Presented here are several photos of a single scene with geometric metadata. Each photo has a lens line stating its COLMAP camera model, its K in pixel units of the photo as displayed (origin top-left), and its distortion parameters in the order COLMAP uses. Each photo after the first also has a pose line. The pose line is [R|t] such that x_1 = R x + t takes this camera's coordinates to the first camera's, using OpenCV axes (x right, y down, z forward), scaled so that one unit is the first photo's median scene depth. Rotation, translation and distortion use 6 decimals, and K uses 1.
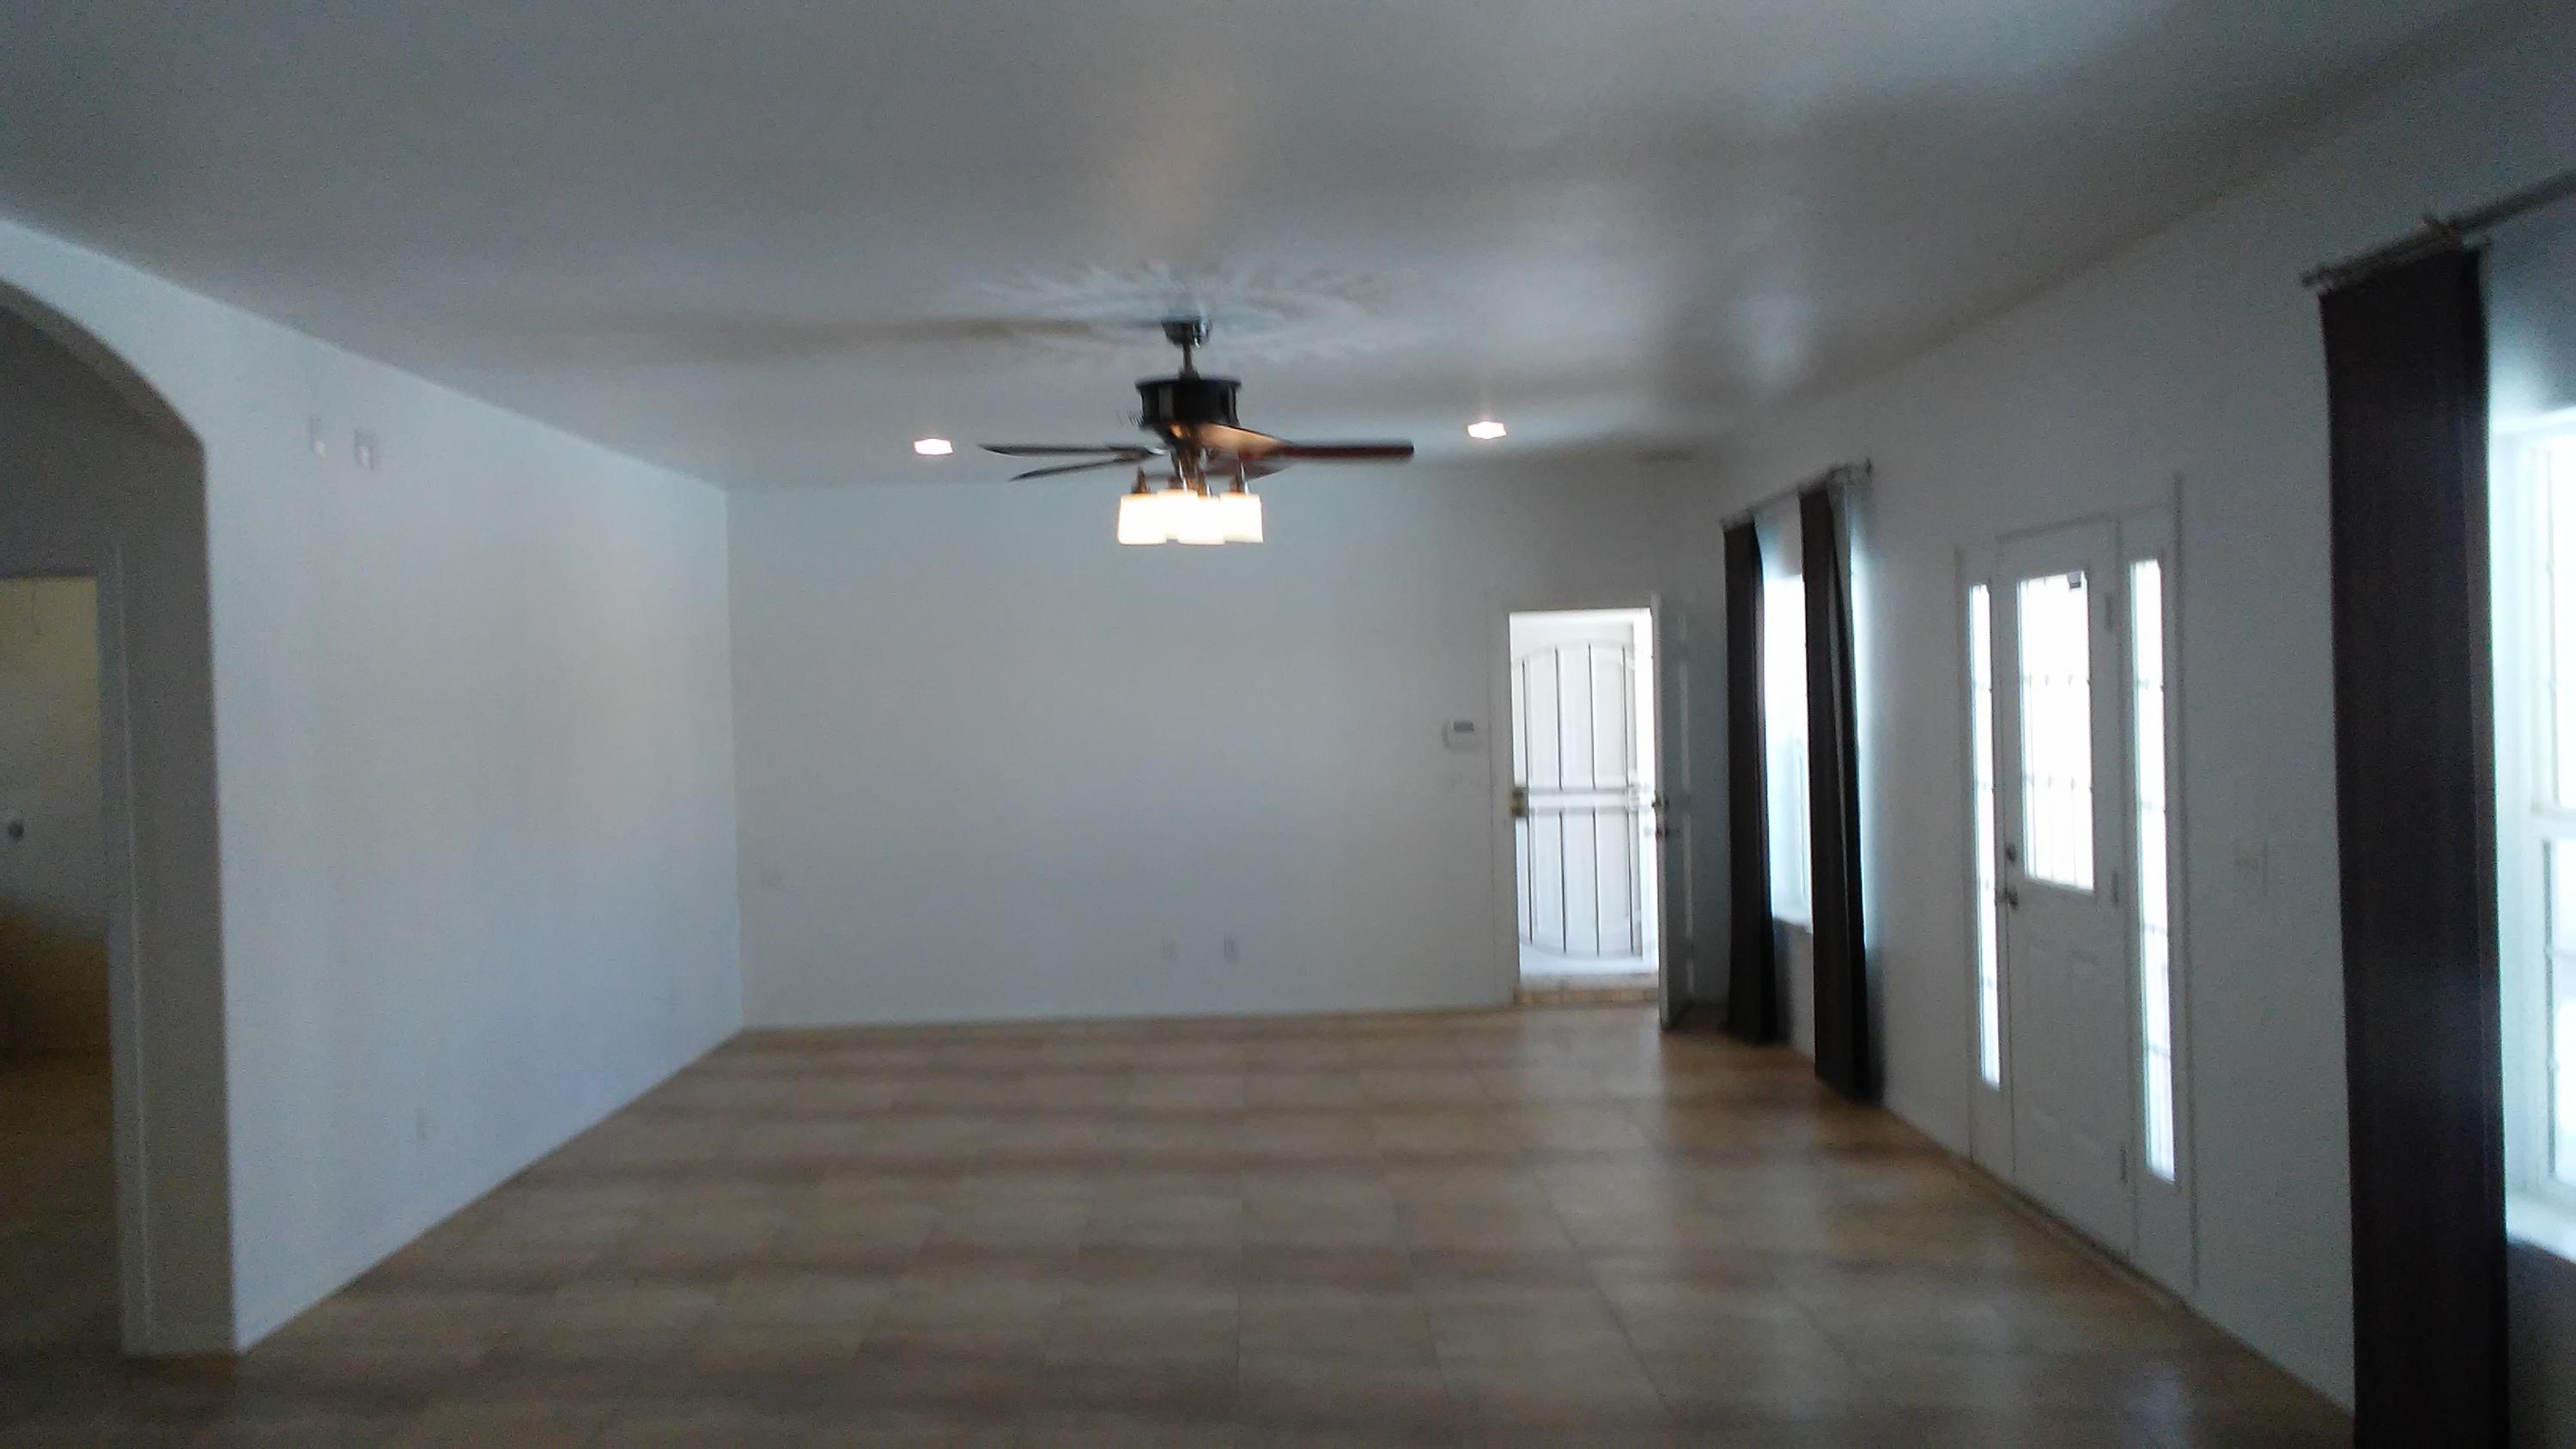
lens RADIAL K [[2225.9, 0, 1288.0], [0, 2225.9, 724.5], [0, 0, 1]] dist [0.041803, -0.020324]
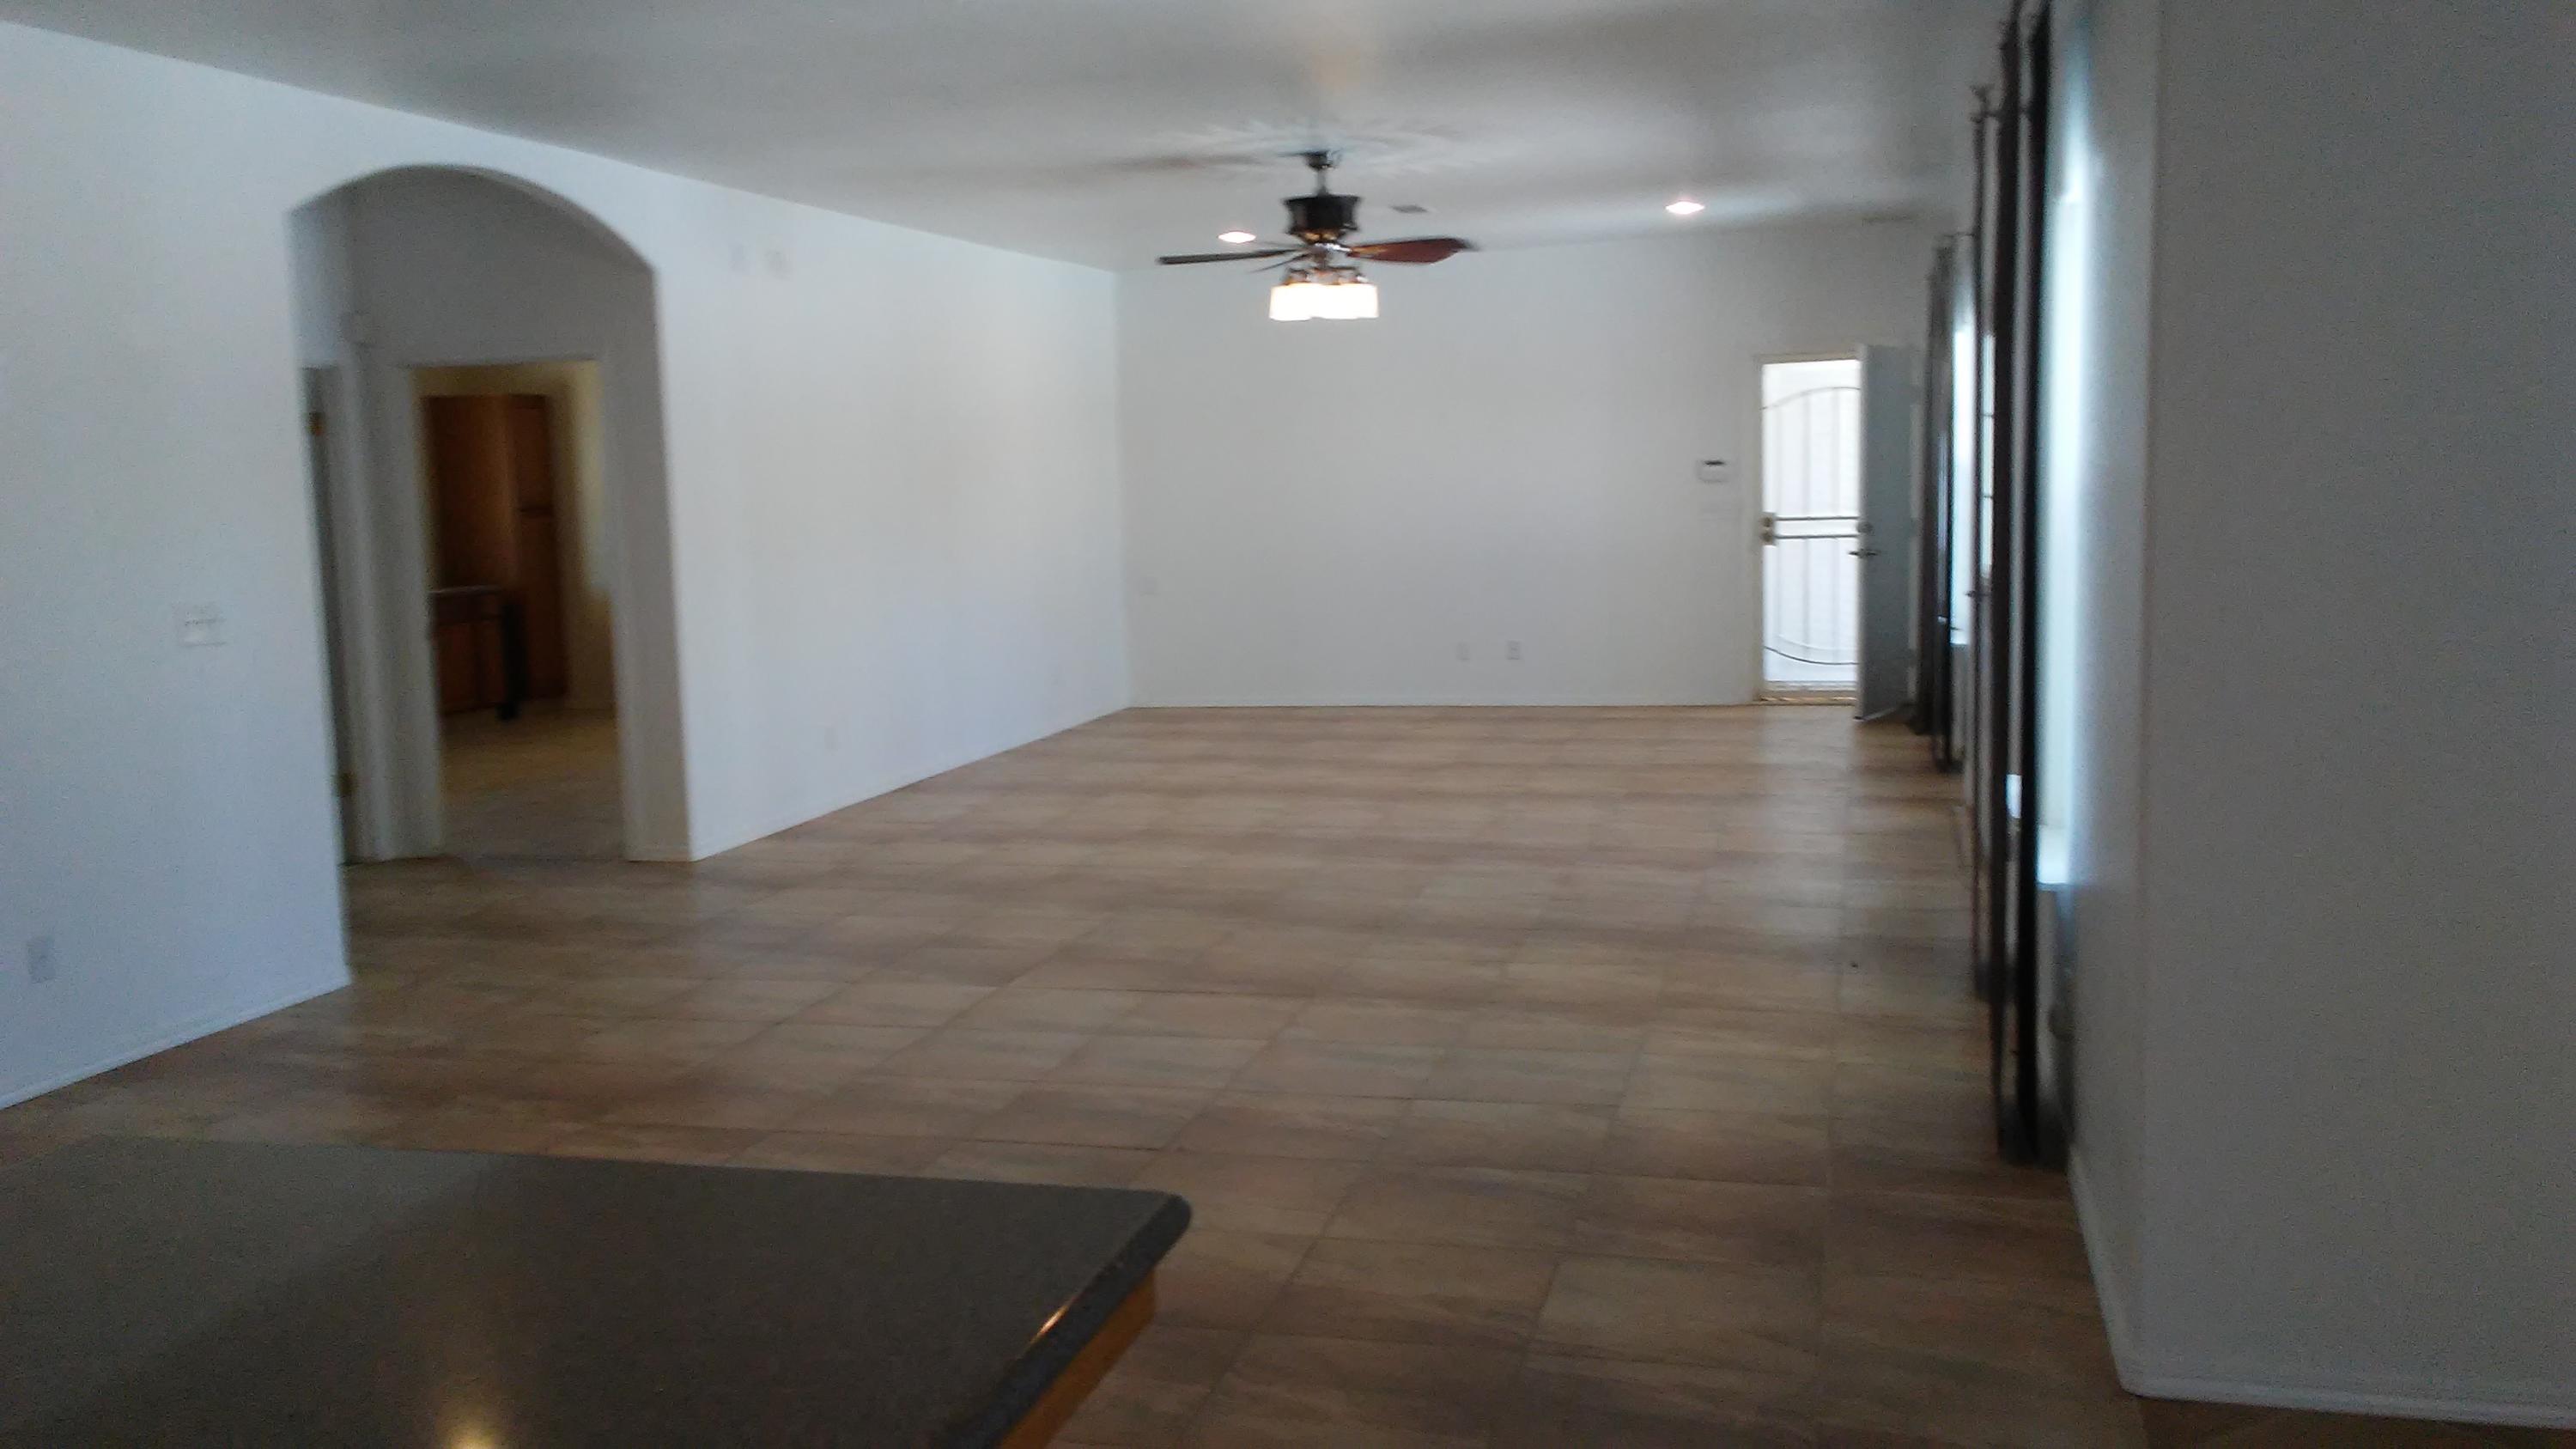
lens RADIAL K [[2237.9, 0, 1228.2], [0, 2237.9, 724.7], [0, 0, 1]] dist [0.003894, -0.002493]
pose [[0.959182, 0.030132, -0.281180, 0.200255], [0.001703, 0.993673, 0.112295, 0.006231], [0.282785, -0.108190, 0.953062, -0.228288]]
